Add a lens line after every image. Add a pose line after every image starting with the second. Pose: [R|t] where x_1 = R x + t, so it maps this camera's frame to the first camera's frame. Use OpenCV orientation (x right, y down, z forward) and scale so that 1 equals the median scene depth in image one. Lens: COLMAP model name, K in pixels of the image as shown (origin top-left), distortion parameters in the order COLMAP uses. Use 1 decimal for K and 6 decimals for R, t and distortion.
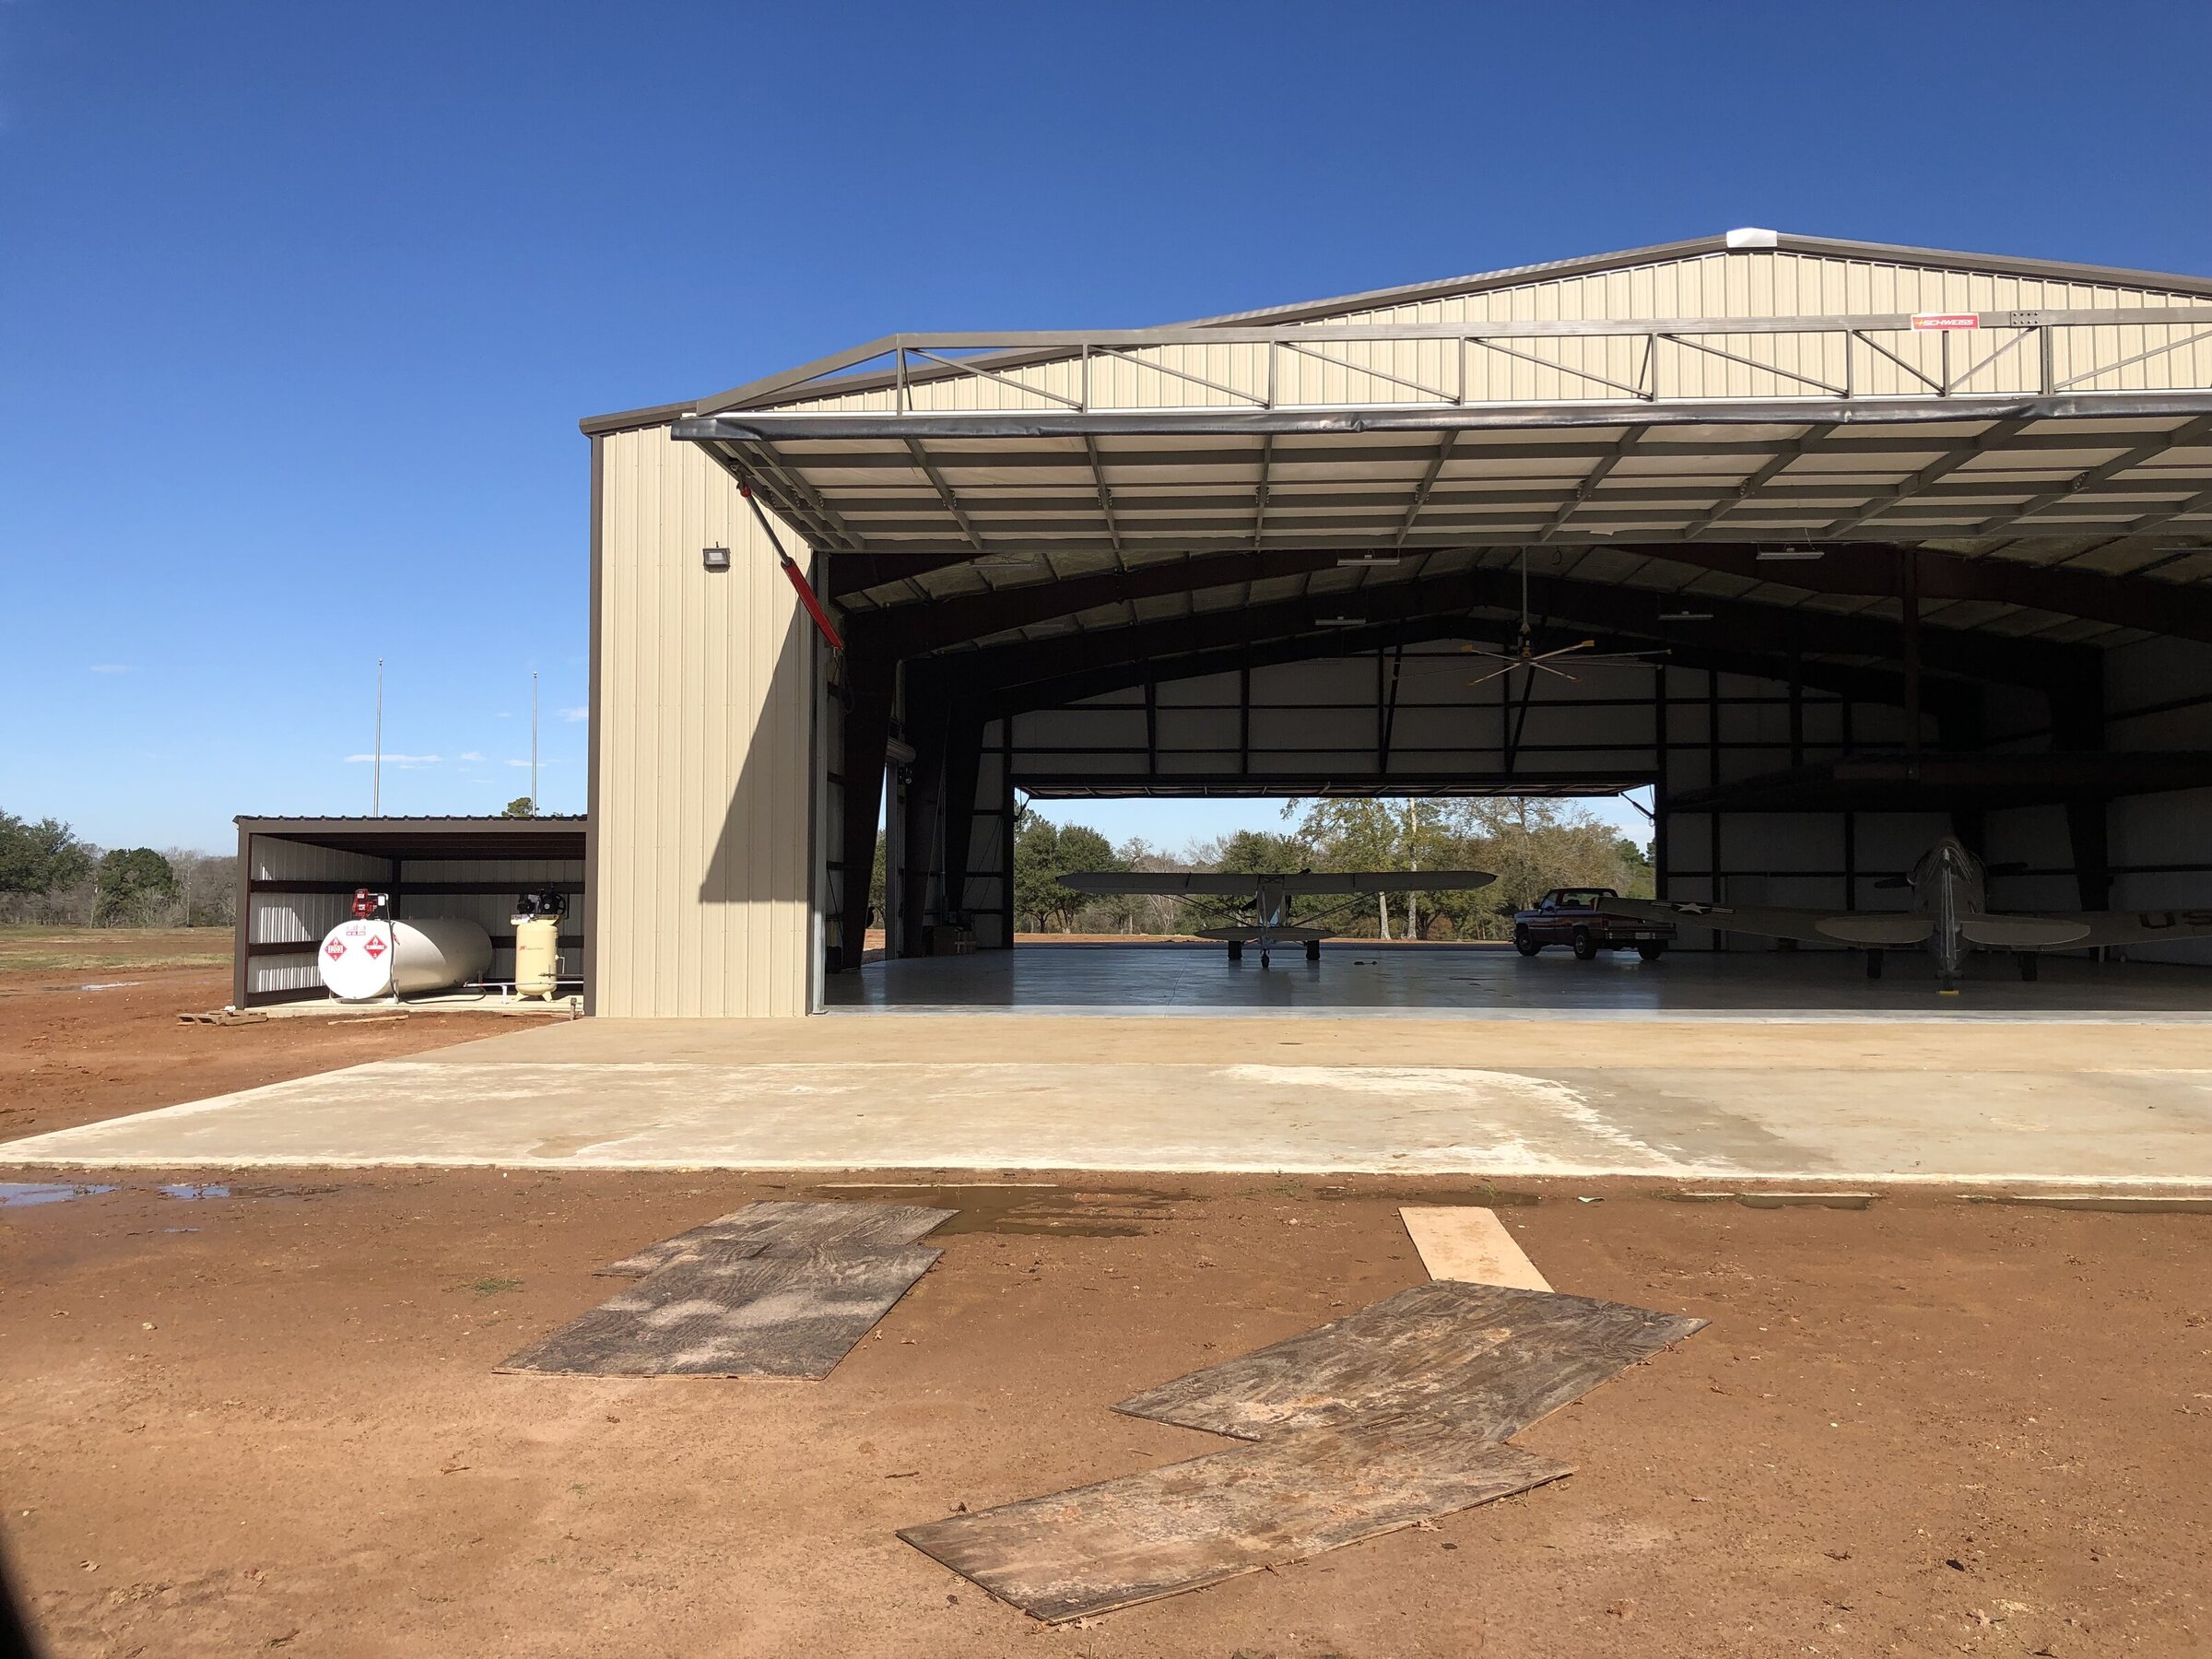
lens RADIAL K [[1785.0, 0, 1106.0], [0, 1785.0, 829.5], [0, 0, 1]] dist [0.008513, 0.006461]
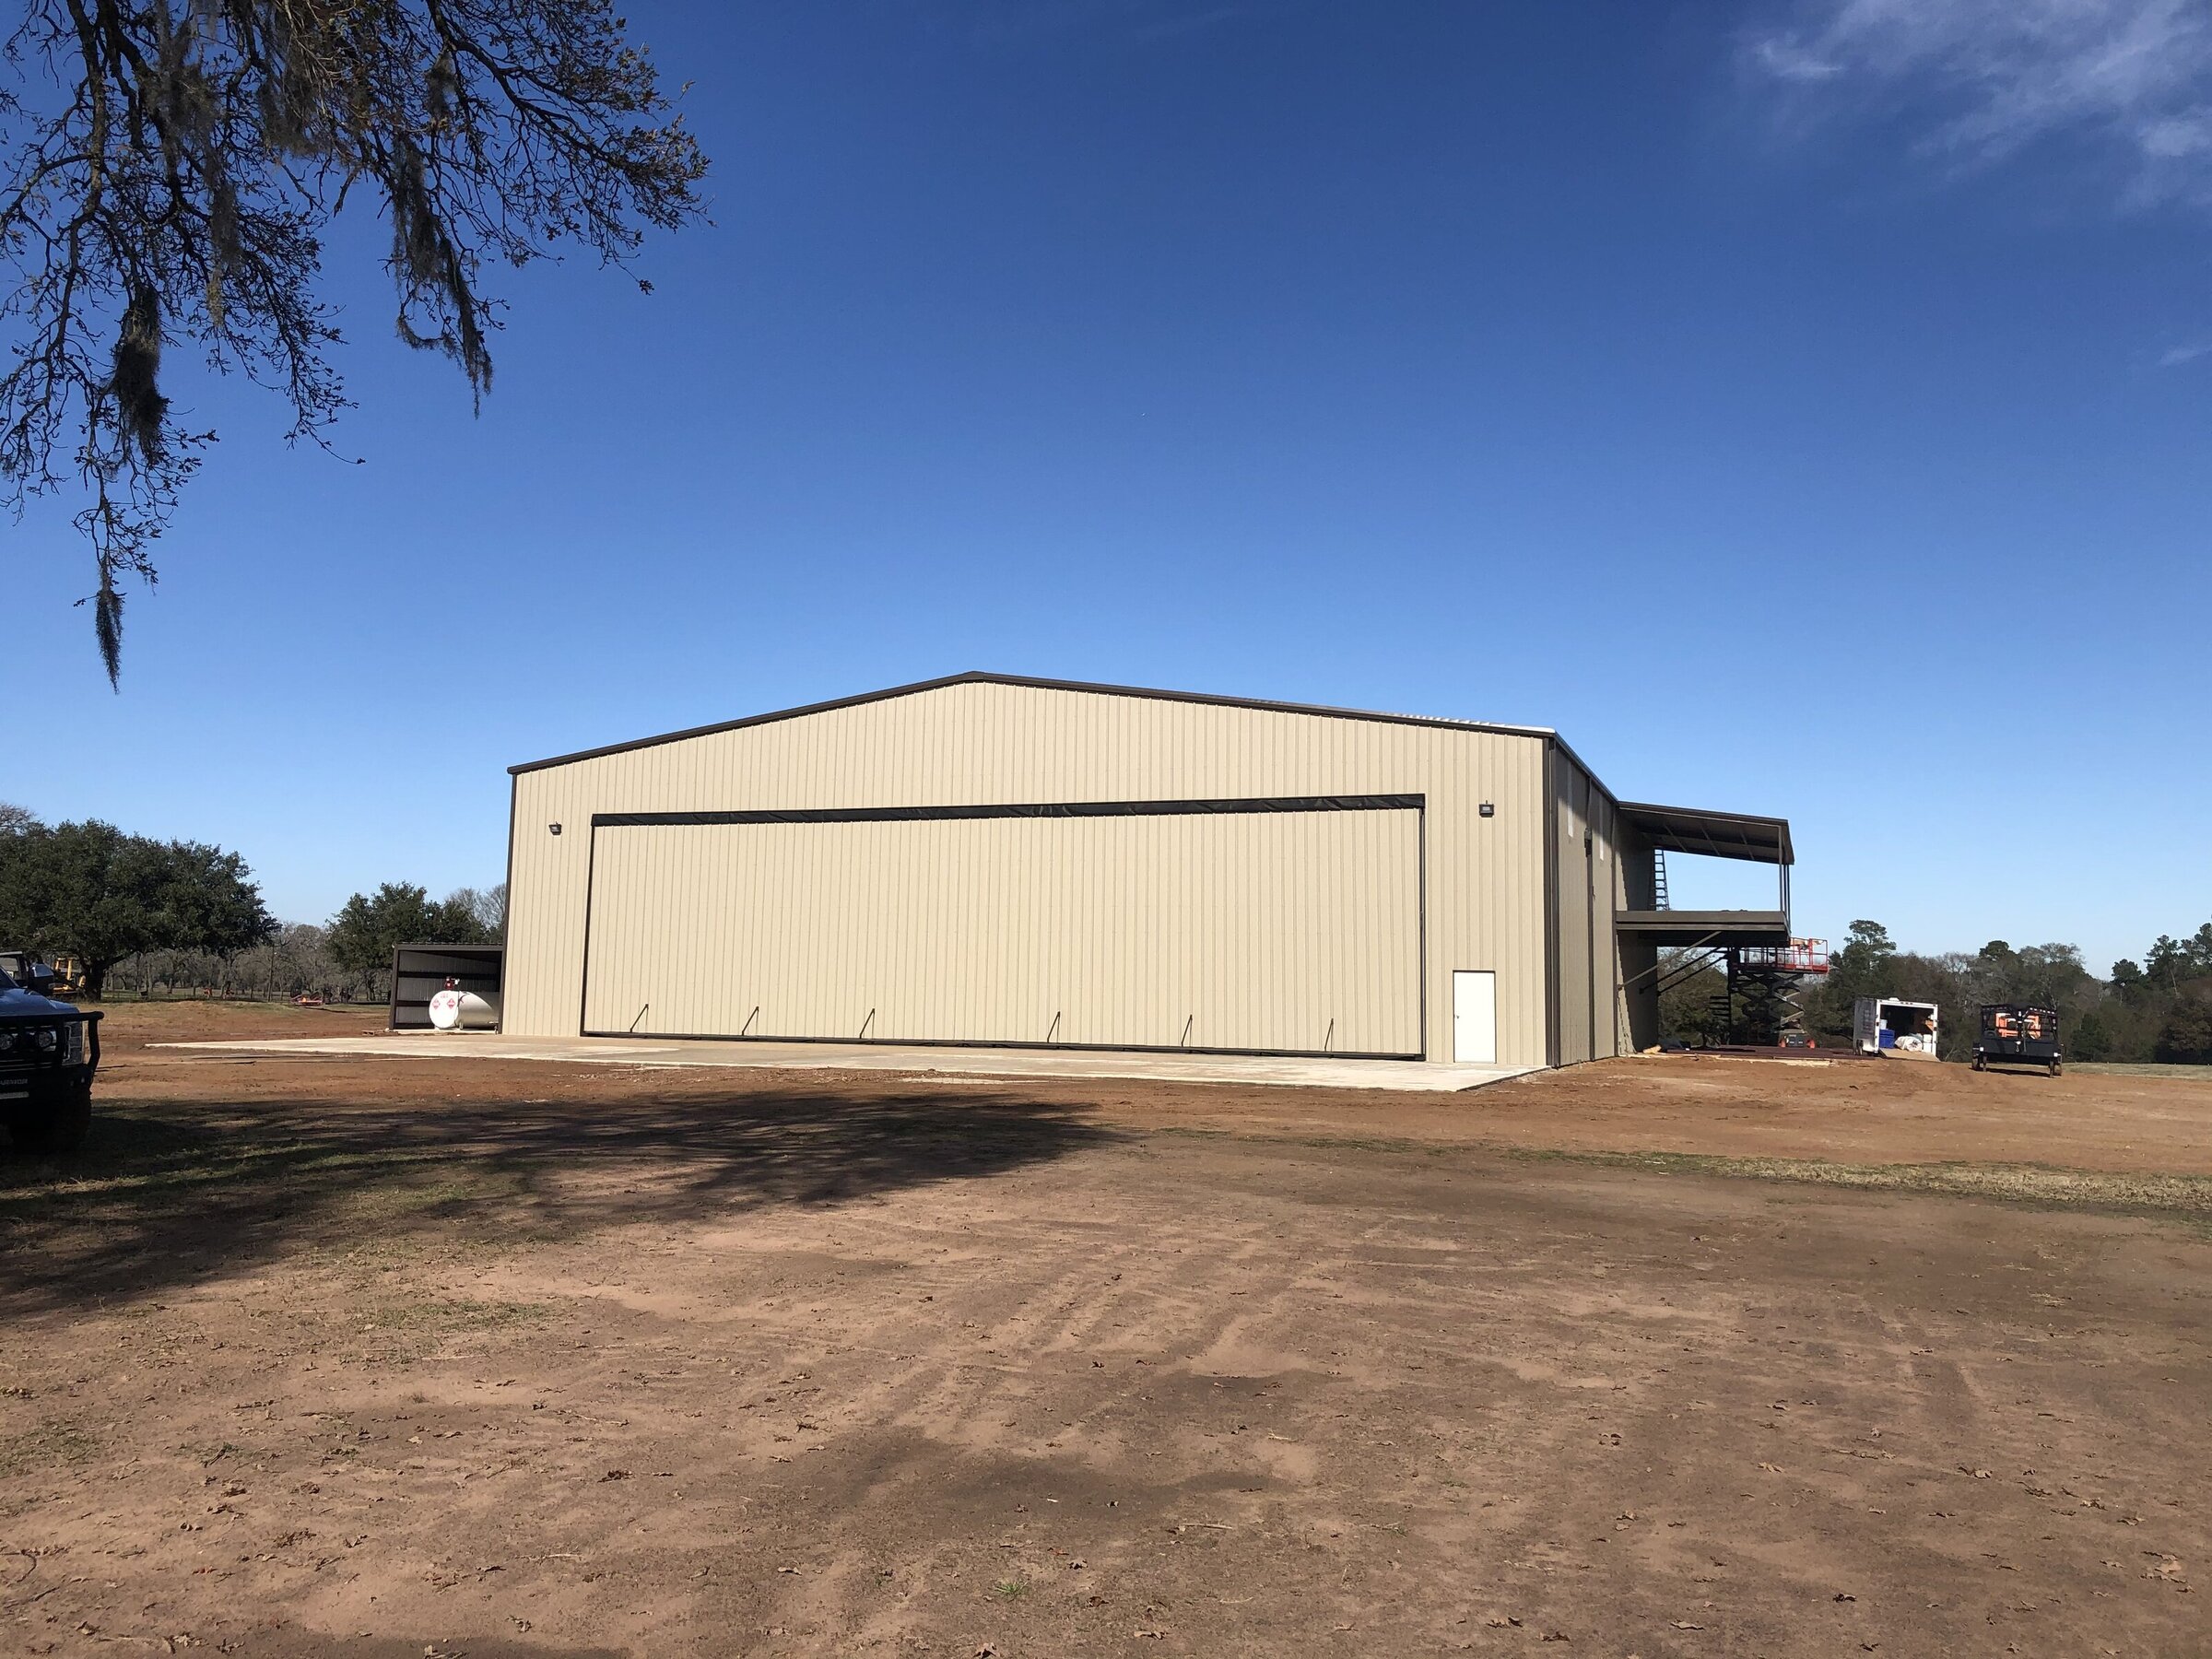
lens RADIAL K [[1785.0, 0, 1106.0], [0, 1785.0, 829.5], [0, 0, 1]] dist [0.008513, 0.006461]
pose [[0.946382, -0.007884, -0.322953, 1.024977], [-0.013287, 0.997906, -0.063296, -0.017290], [0.322776, 0.064193, 0.944296, -0.782988]]
